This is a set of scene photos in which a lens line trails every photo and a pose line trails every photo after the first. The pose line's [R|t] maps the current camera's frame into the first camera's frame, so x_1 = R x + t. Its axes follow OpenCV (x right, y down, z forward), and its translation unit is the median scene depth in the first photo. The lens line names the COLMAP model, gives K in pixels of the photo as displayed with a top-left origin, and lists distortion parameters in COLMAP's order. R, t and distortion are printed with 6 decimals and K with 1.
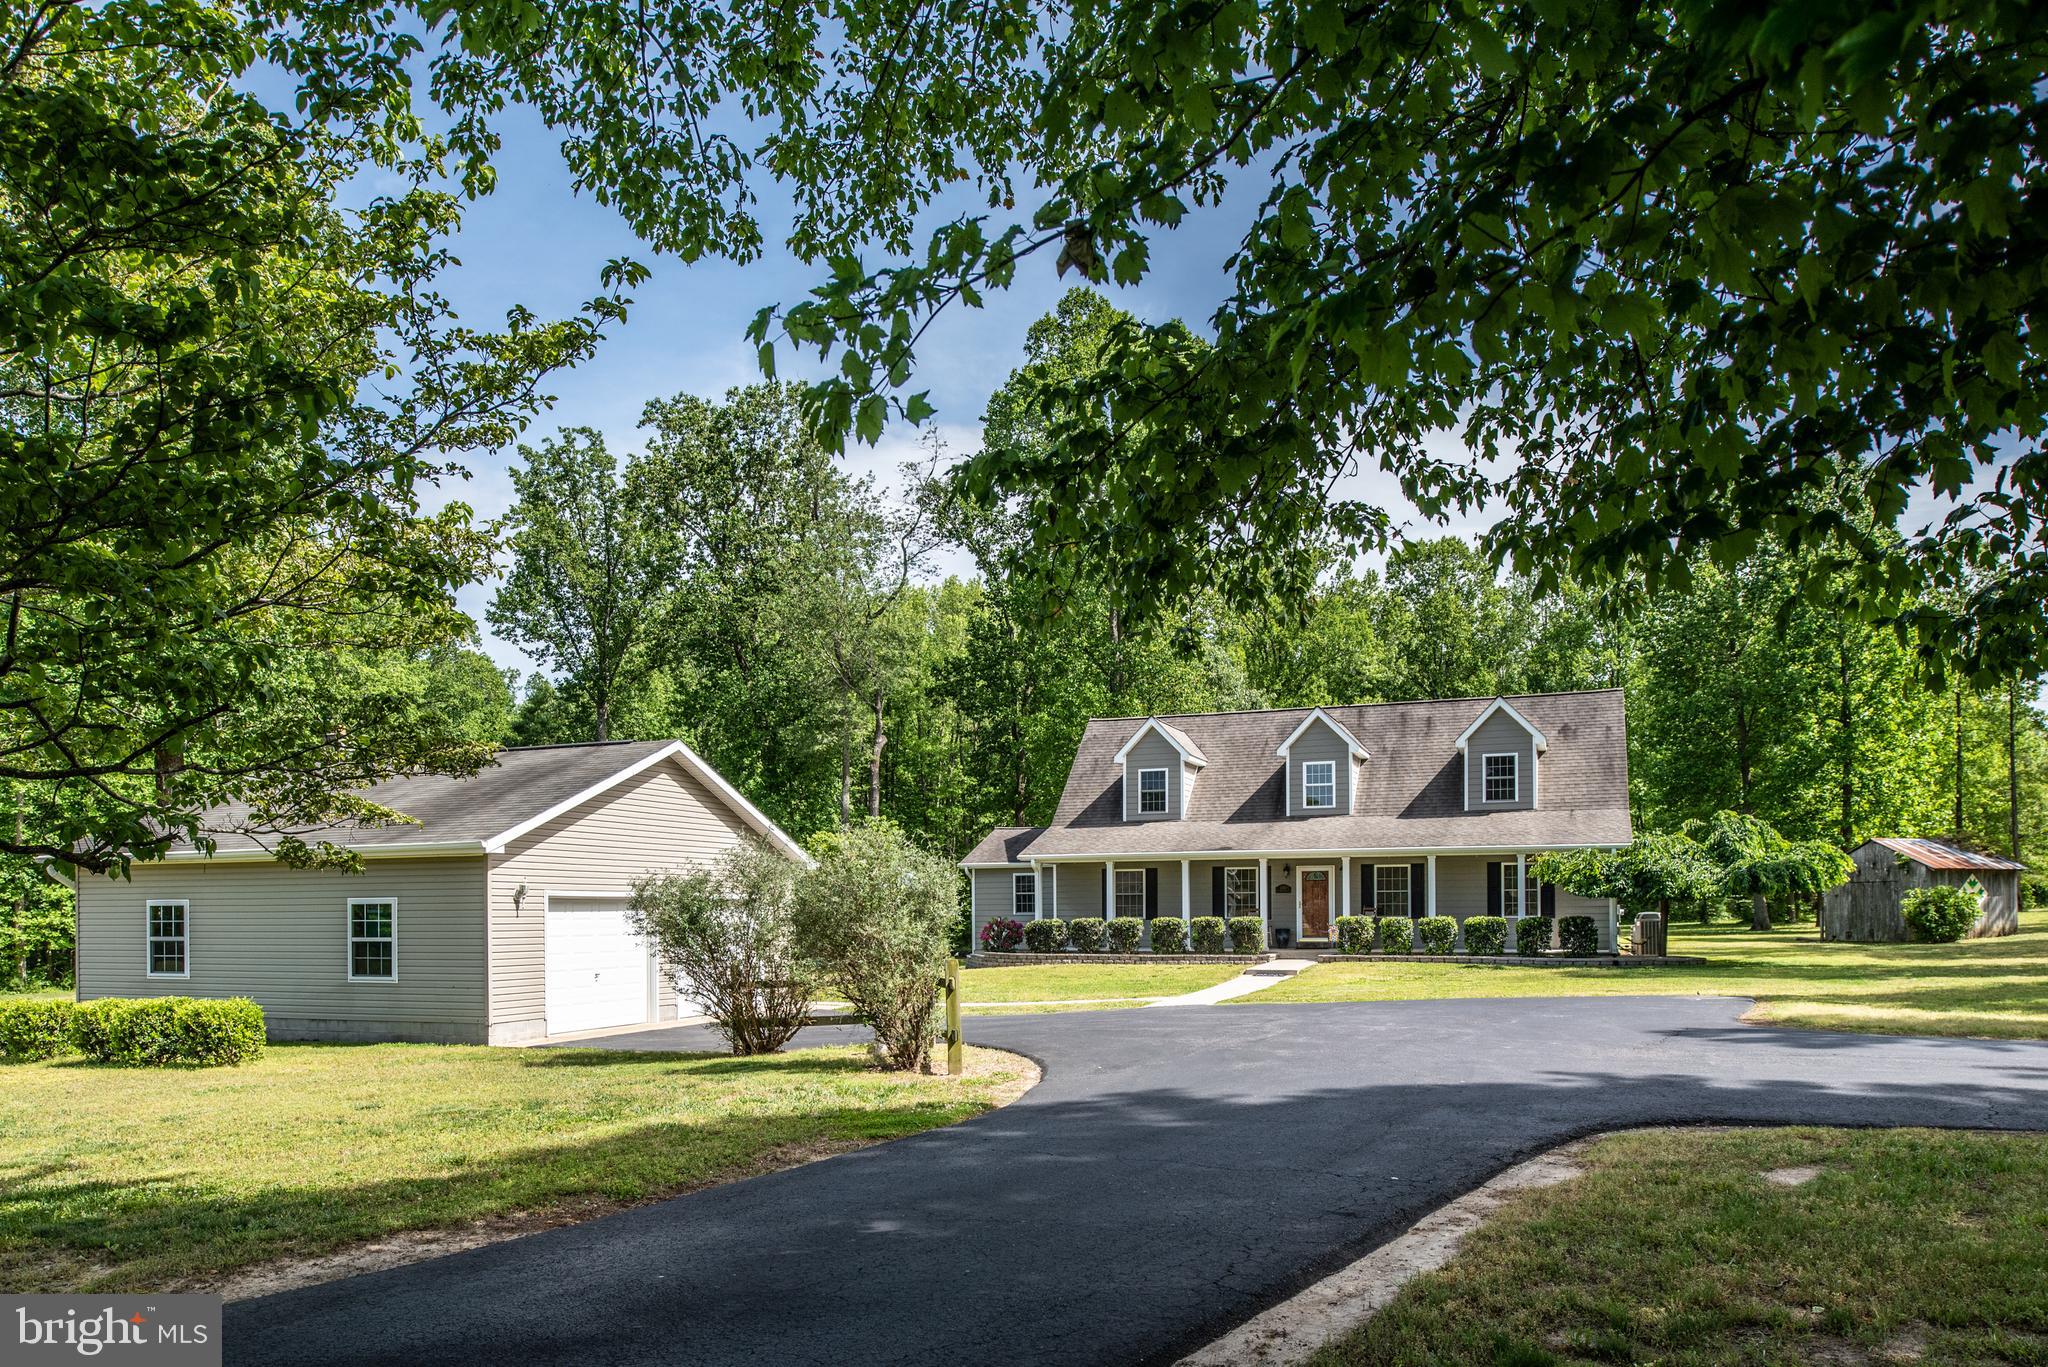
lens RADIAL K [[1443.2, 0, 1024.0], [0, 1443.2, 683.5], [0, 0, 1]] dist [-0.004681, -0.002737]
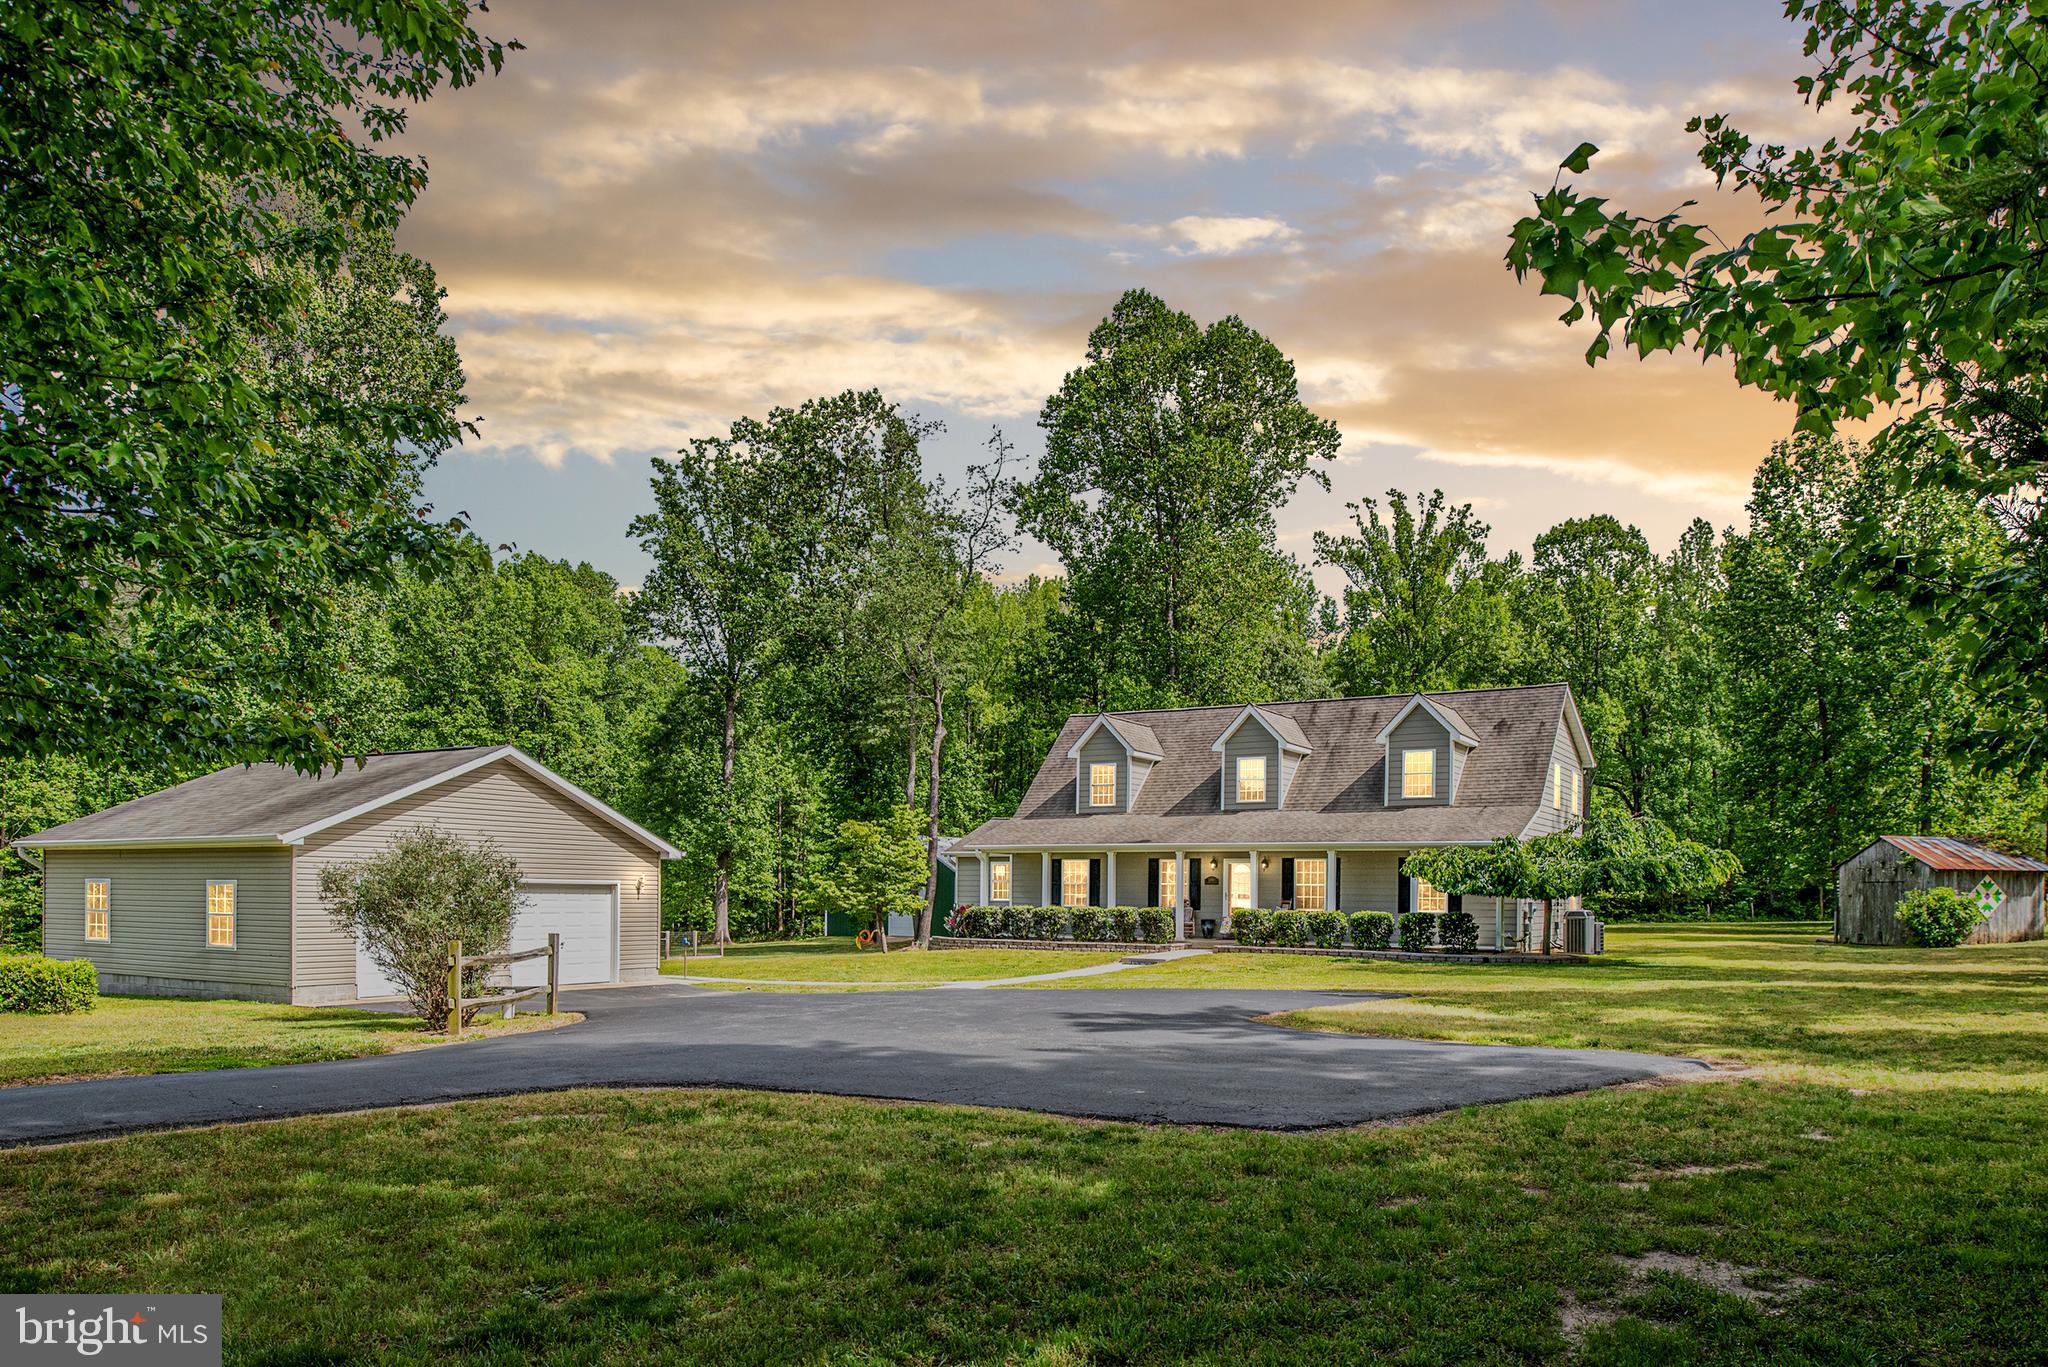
lens RADIAL K [[1443.2, 0, 1024.0], [0, 1443.2, 683.5], [0, 0, 1]] dist [-0.004681, -0.002737]
pose [[0.985863, -0.008479, -0.167336, 0.196284], [0.010485, 0.999883, 0.011111, -0.010386], [0.167222, -0.012708, 0.985837, -0.034843]]
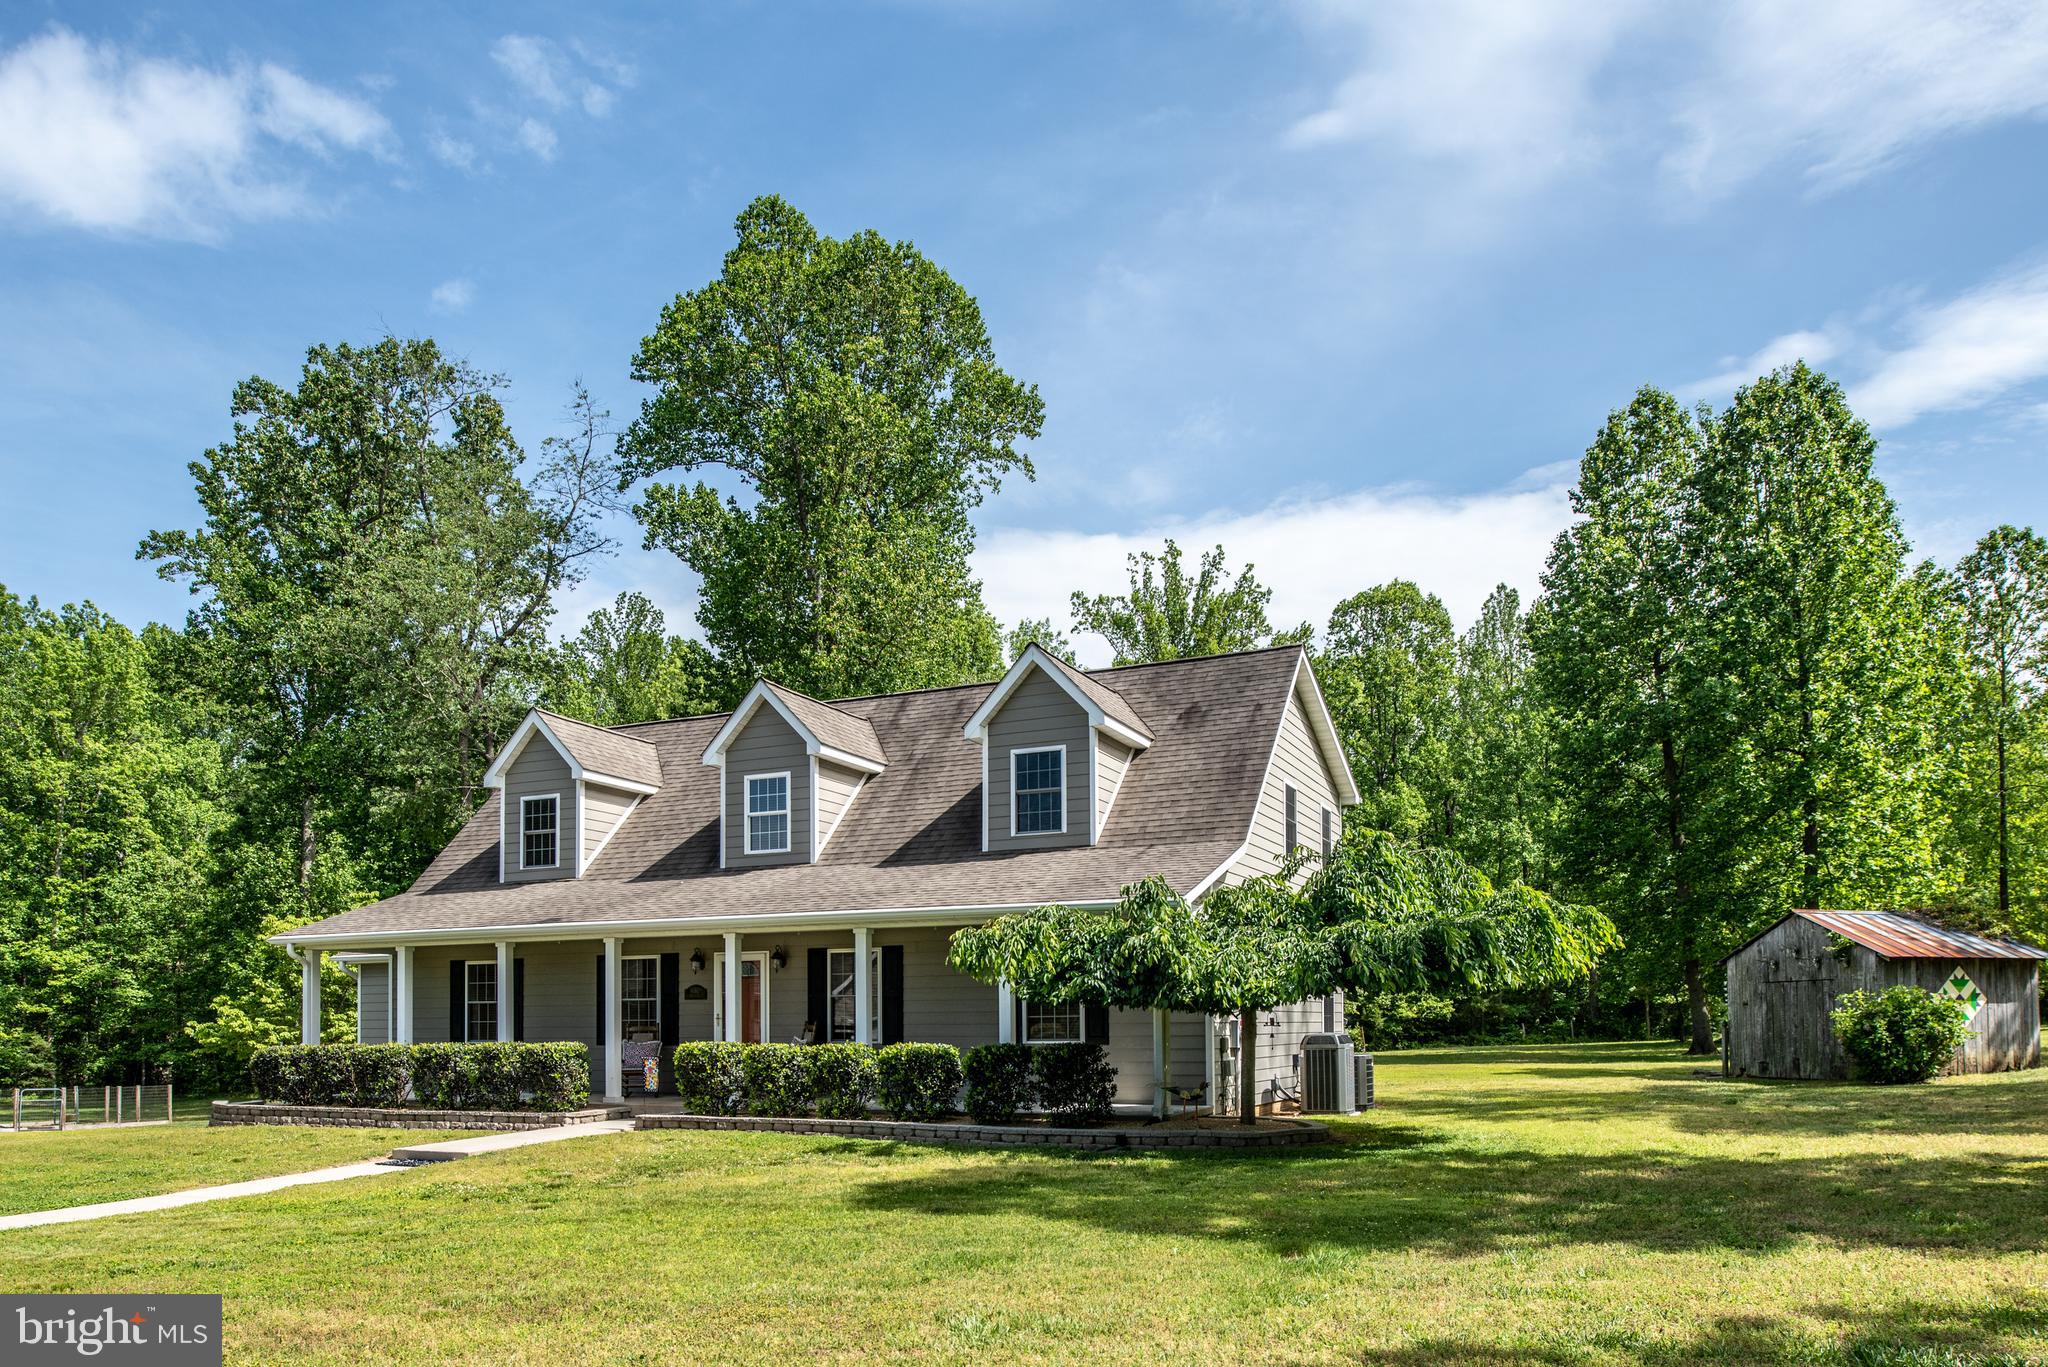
lens RADIAL K [[1391.3, 0, 987.1], [0, 1391.3, 757.8], [0, 0, 1]] dist [-0.005548, -0.000745]
pose [[0.996328, -0.017759, -0.083753, 0.303499], [0.015022, 0.999336, -0.033203, 0.058010], [0.084287, 0.031823, 0.995933, 0.382743]]
